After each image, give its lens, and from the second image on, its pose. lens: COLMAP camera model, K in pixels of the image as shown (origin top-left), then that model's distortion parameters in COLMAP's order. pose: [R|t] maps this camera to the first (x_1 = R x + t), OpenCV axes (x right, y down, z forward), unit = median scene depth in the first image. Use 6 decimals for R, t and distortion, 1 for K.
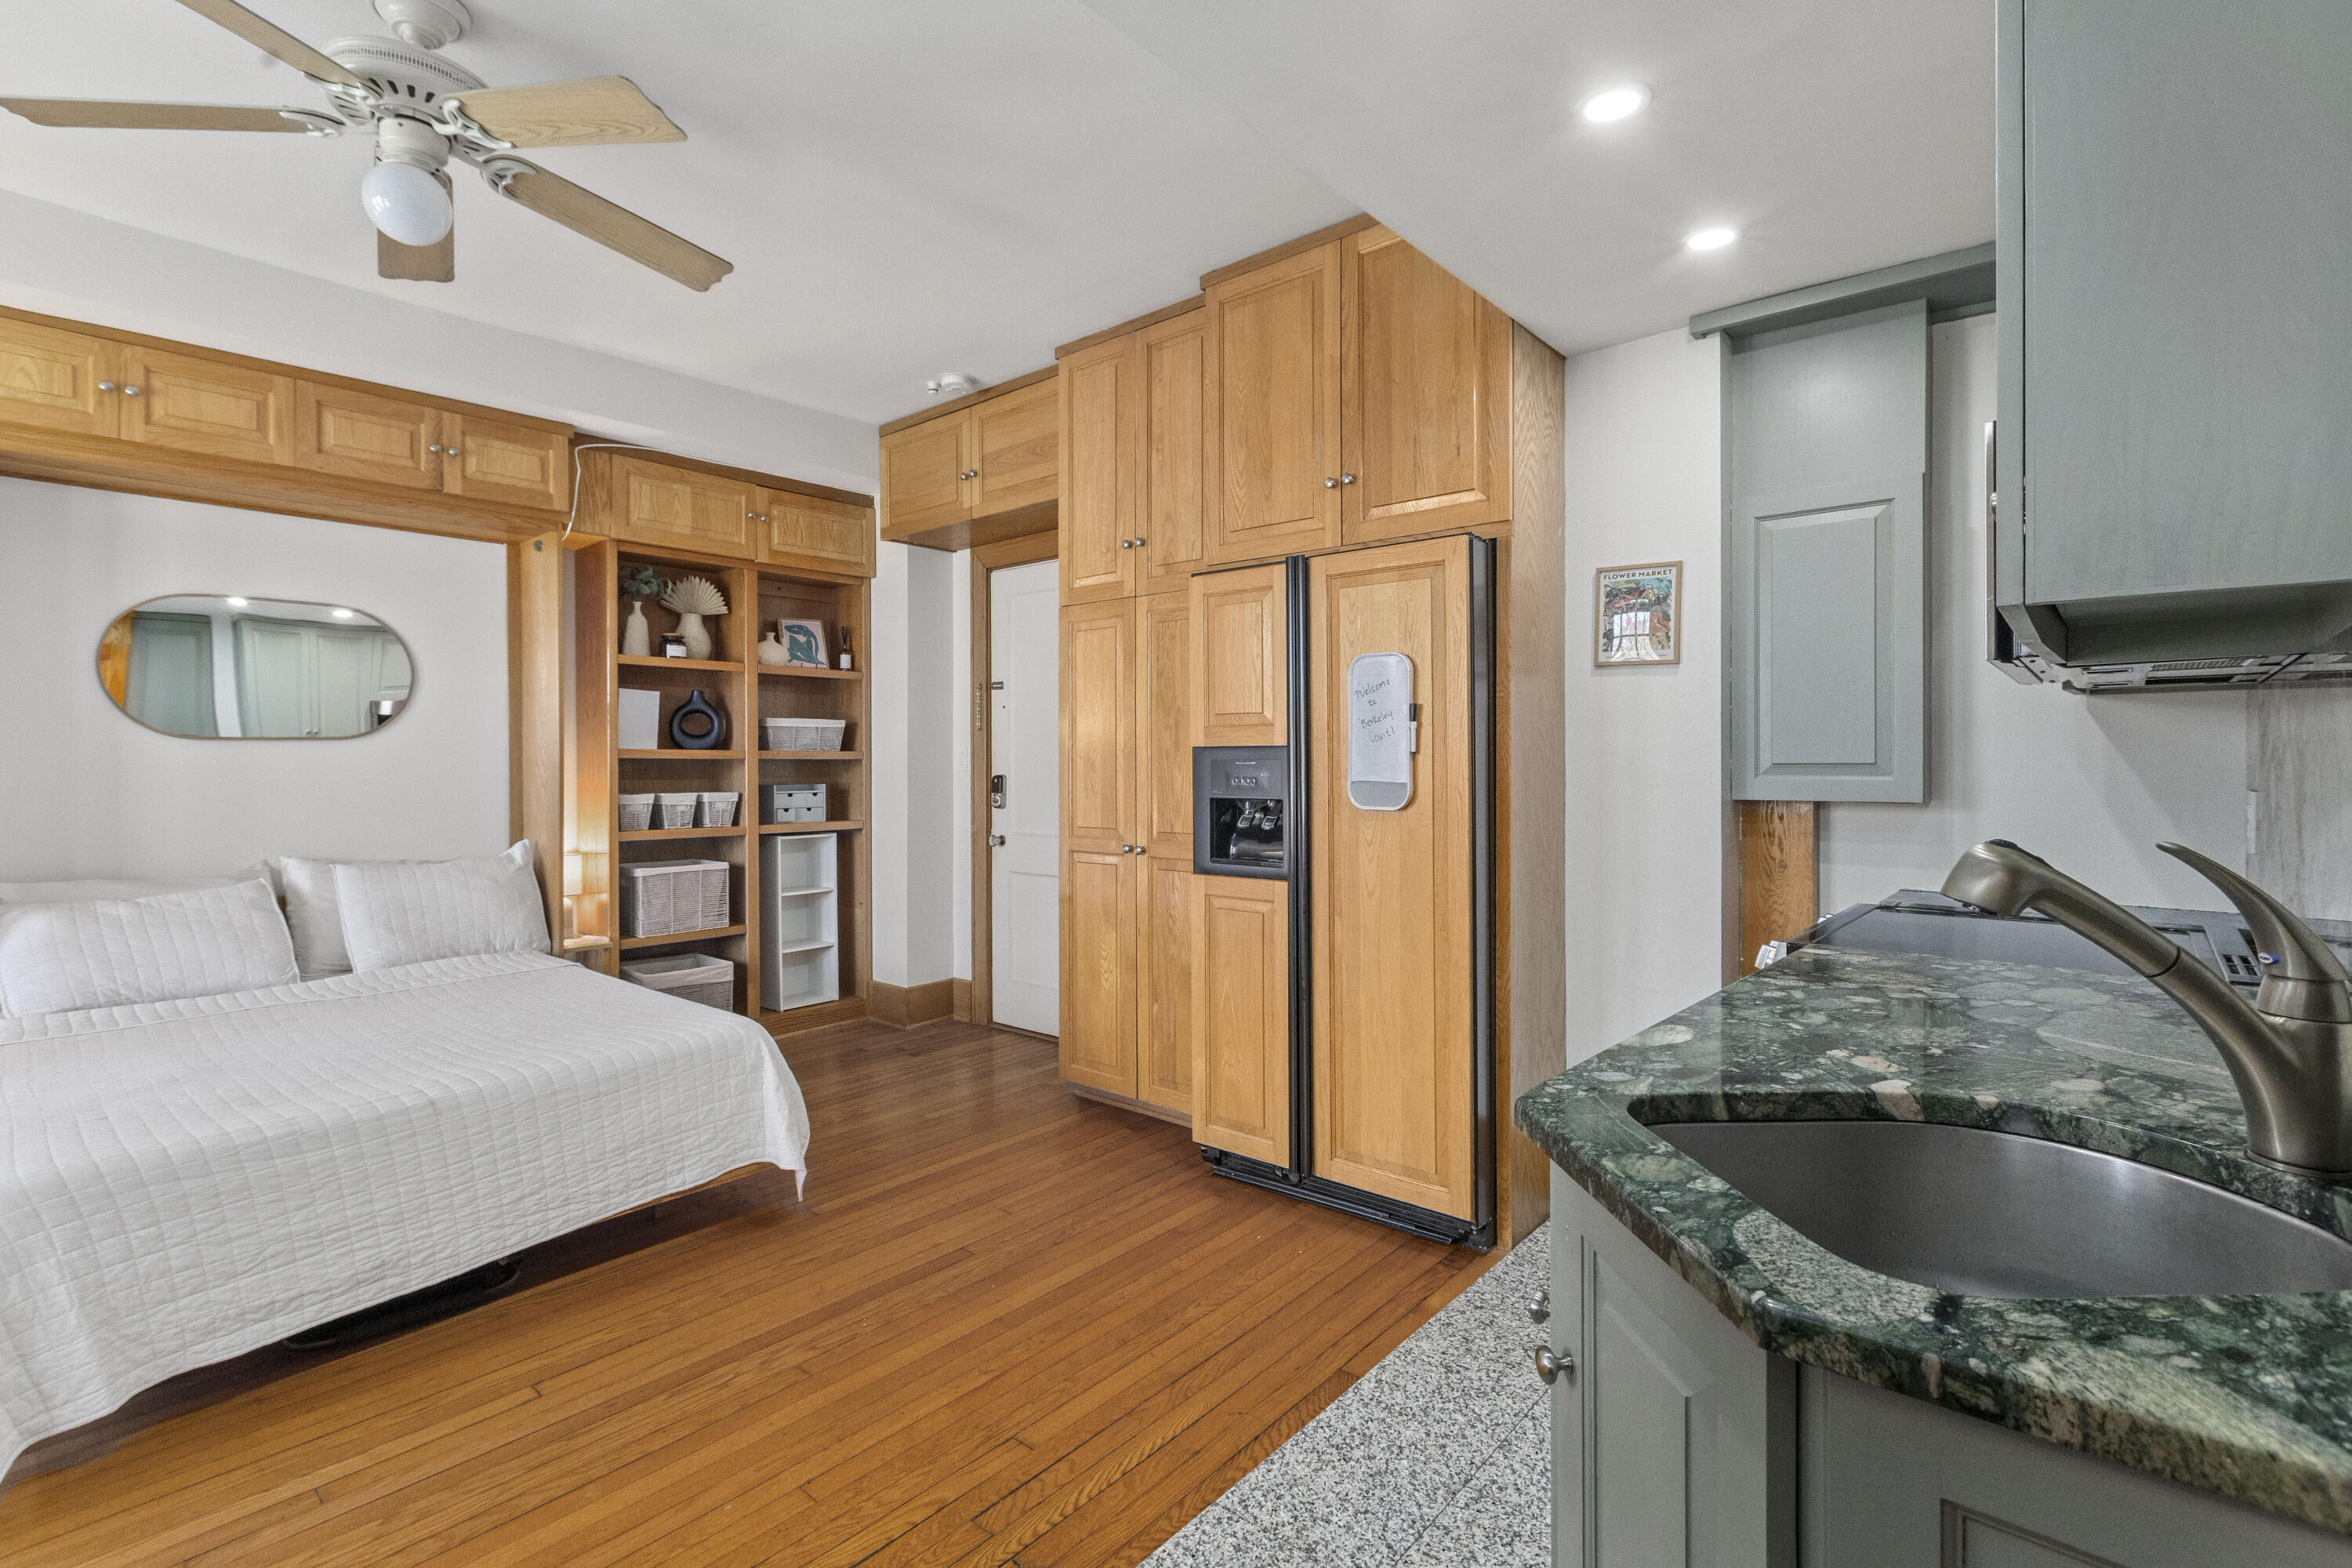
lens RADIAL K [[1065.7, 0, 1175.1], [0, 1065.7, 766.1], [0, 0, 1]] dist [-0.000998, 0.001181]
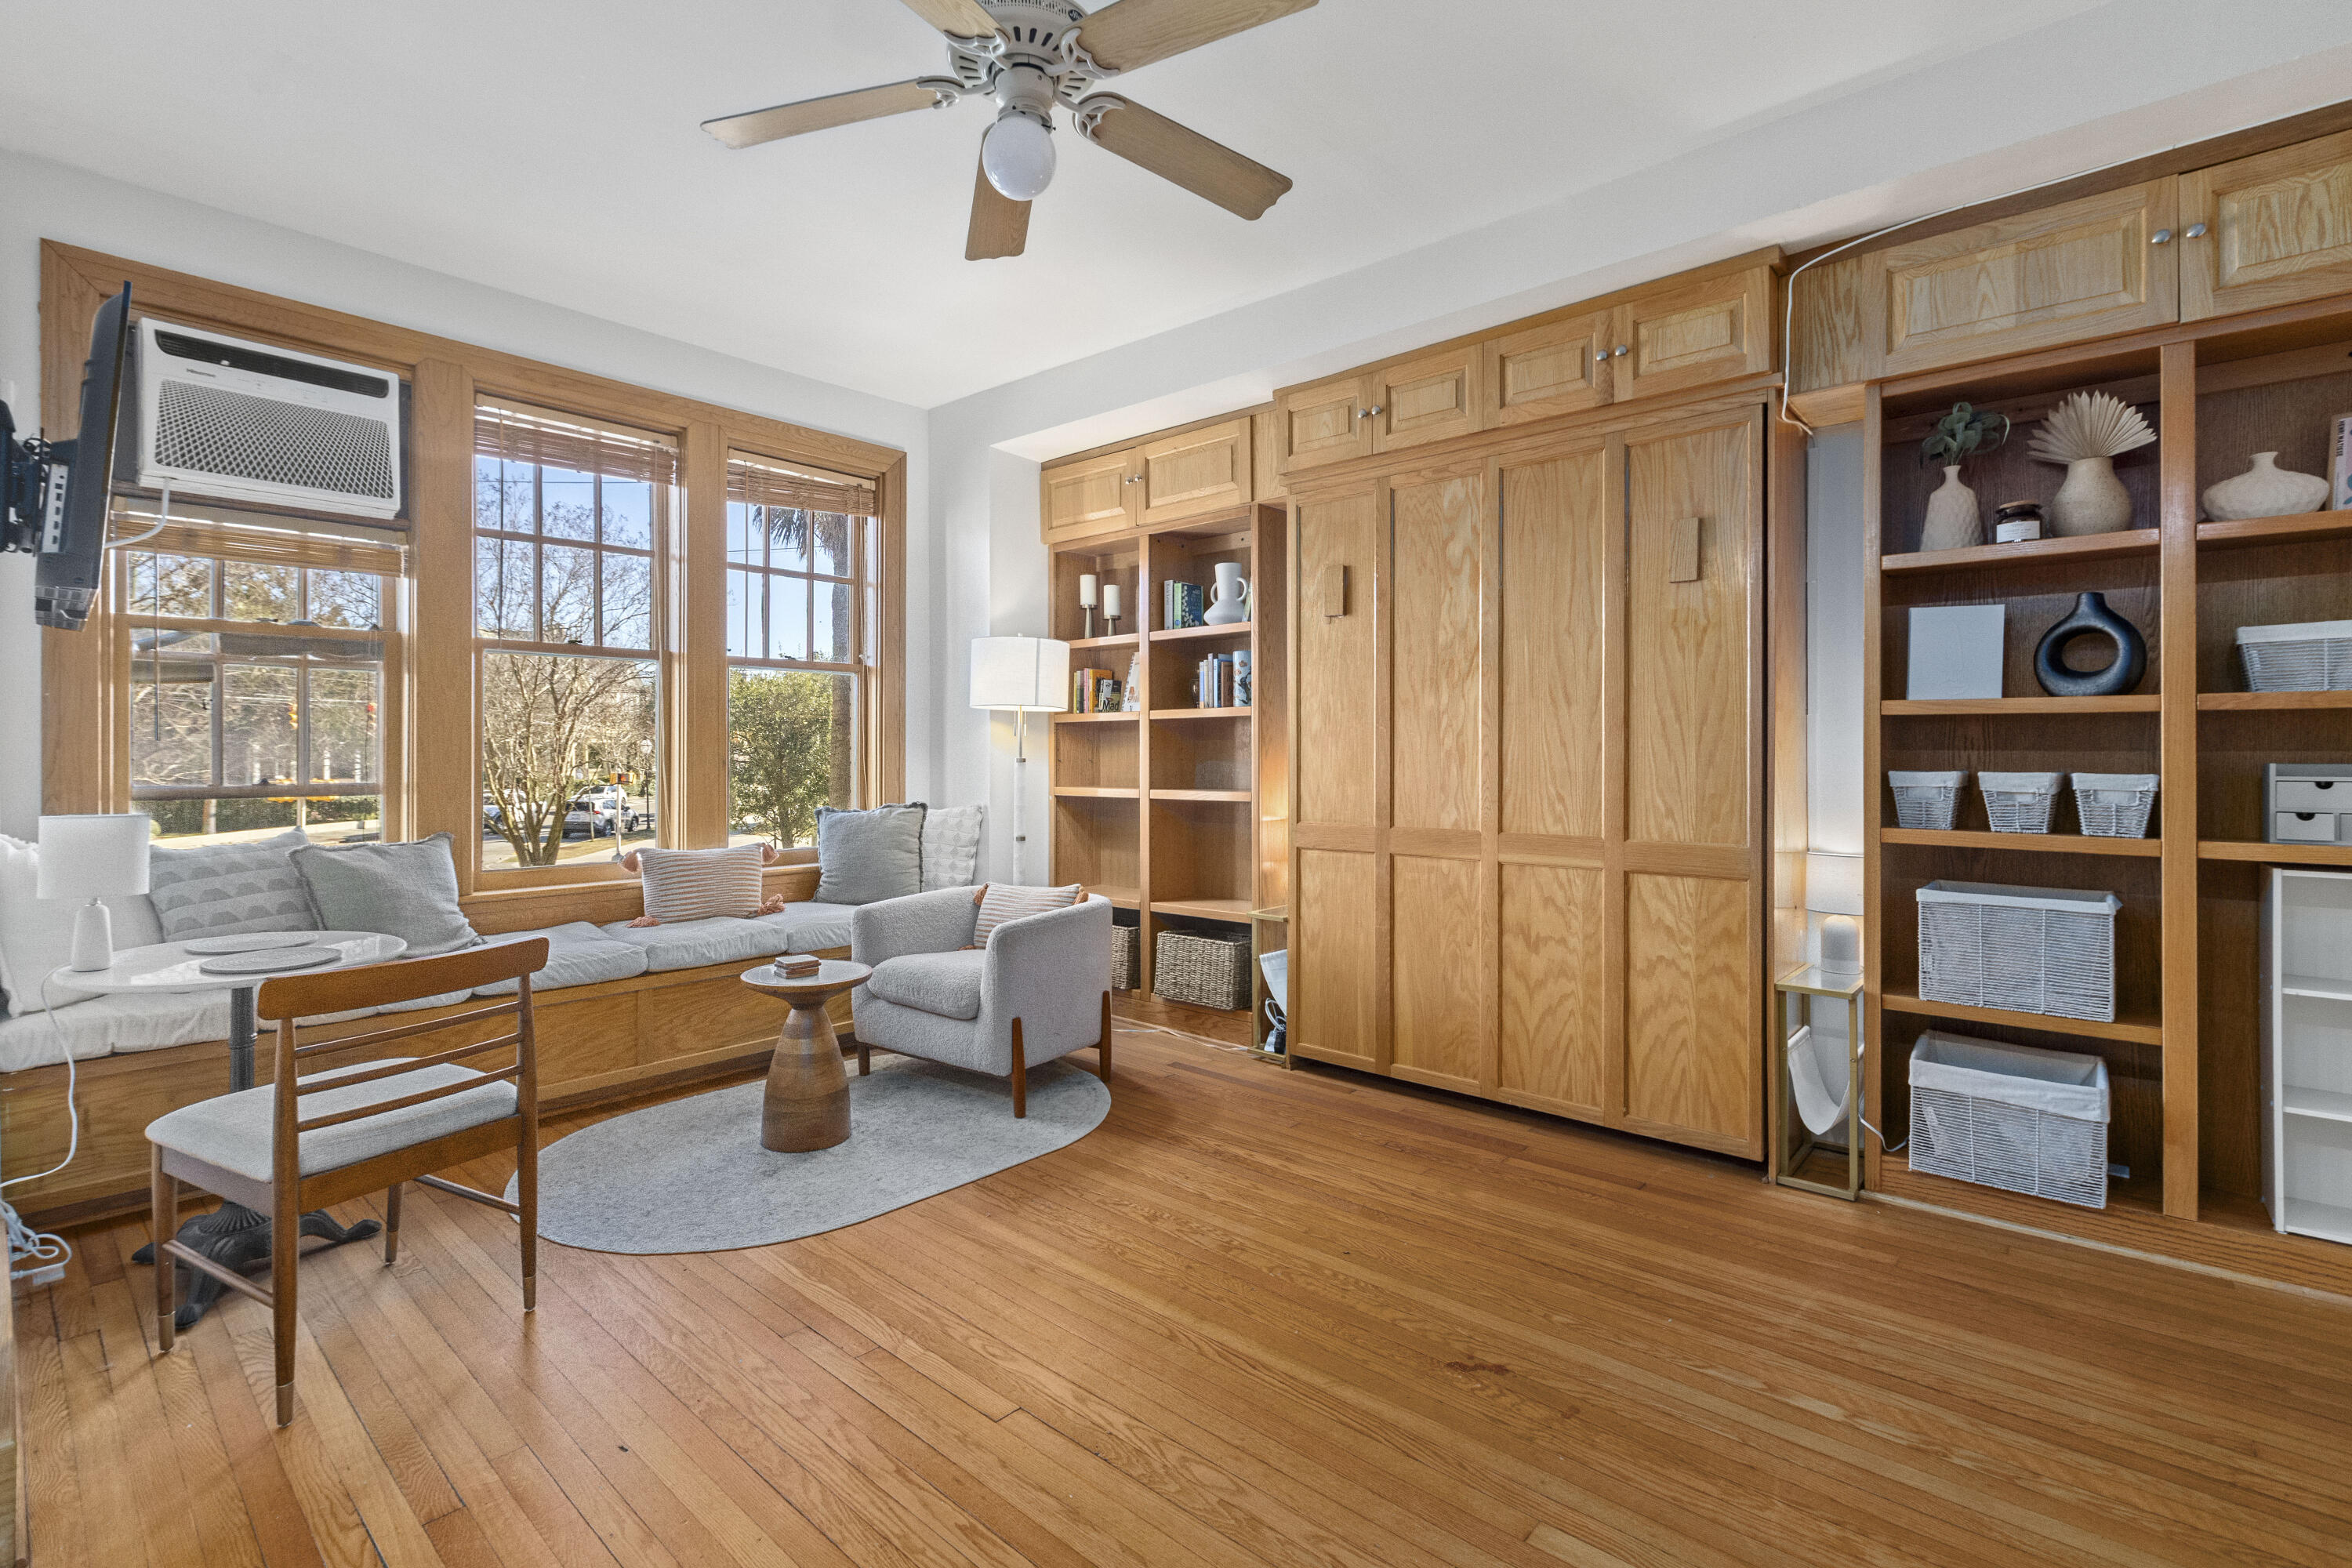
lens RADIAL K [[1065.7, 0, 1167.8], [0, 1065.7, 754.1], [0, 0, 1]] dist [-0.000611, -0.001150]
pose [[-0.022604, 0.001321, -0.999744, 0.197525], [-0.003536, 0.999993, 0.001401, 0.023976], [0.999738, 0.003567, -0.022599, 0.810269]]
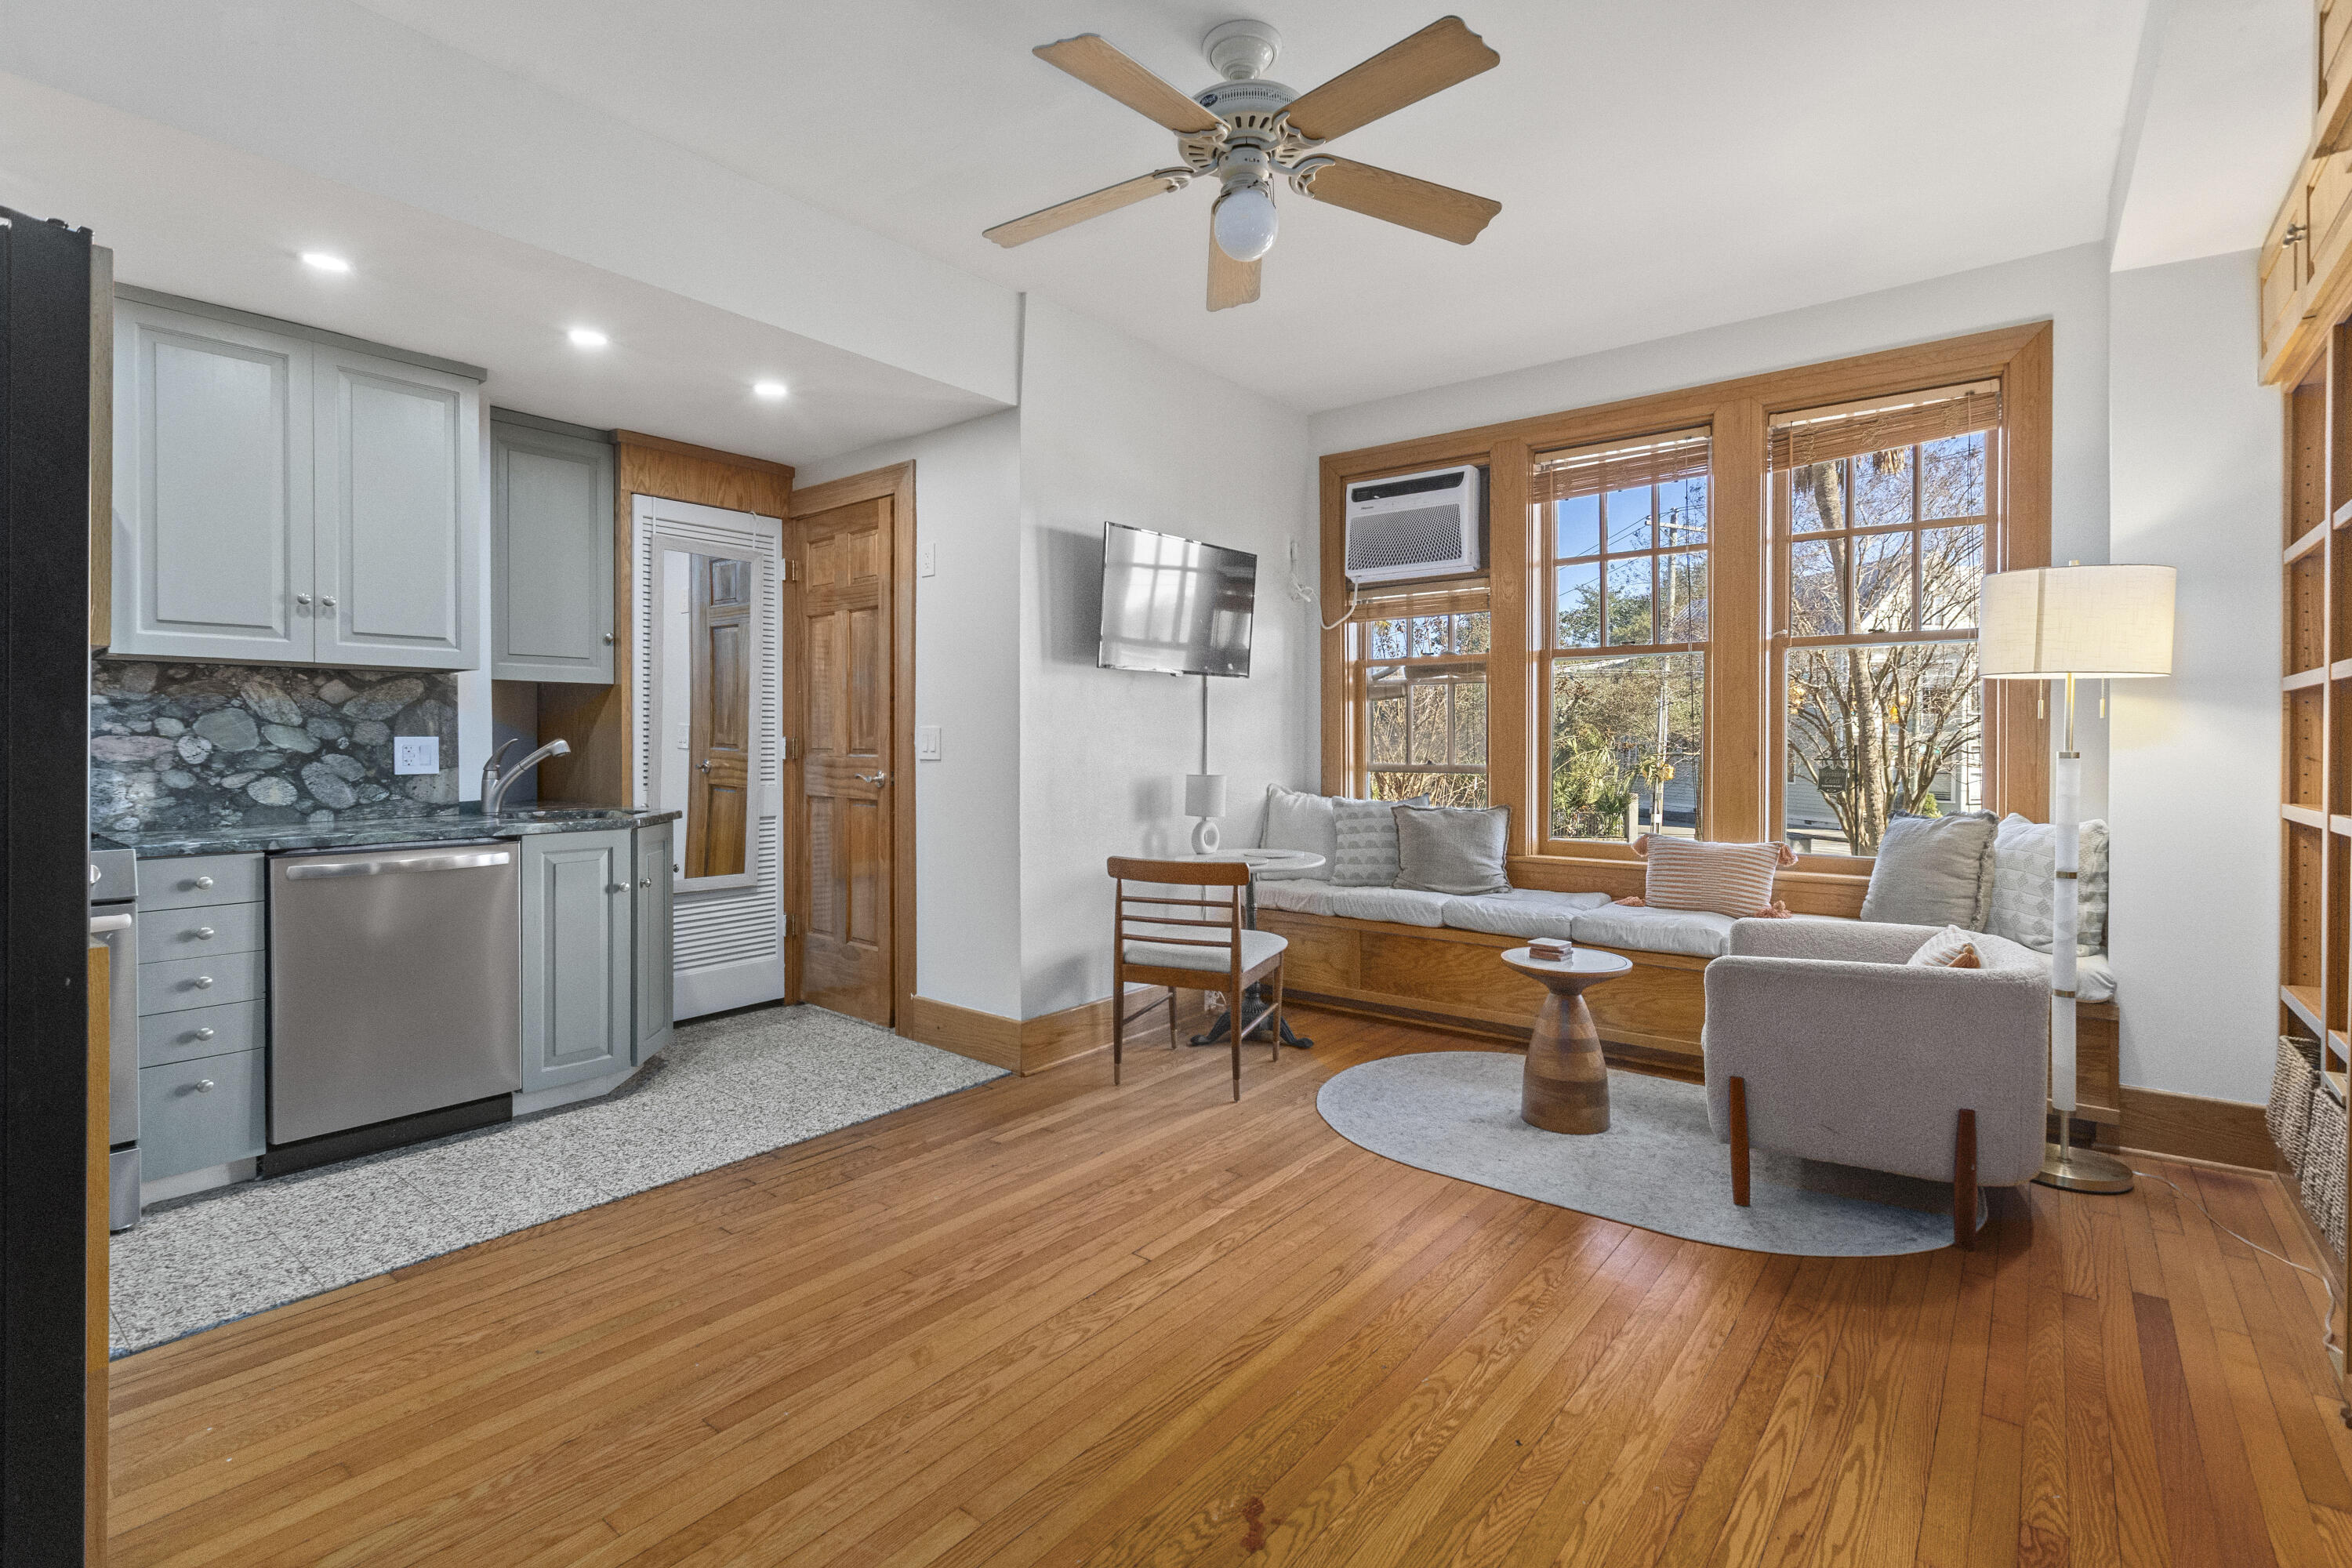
lens RADIAL K [[1094.3, 0, 1156.8], [0, 1094.3, 749.1], [0, 0, 1]] dist [0.001516, -0.001662]
pose [[-0.999602, 0.000730, -0.028196, -0.412967], [0.000439, 0.999946, 0.010356, 0.019603], [0.028202, 0.010340, -0.999549, 1.529438]]
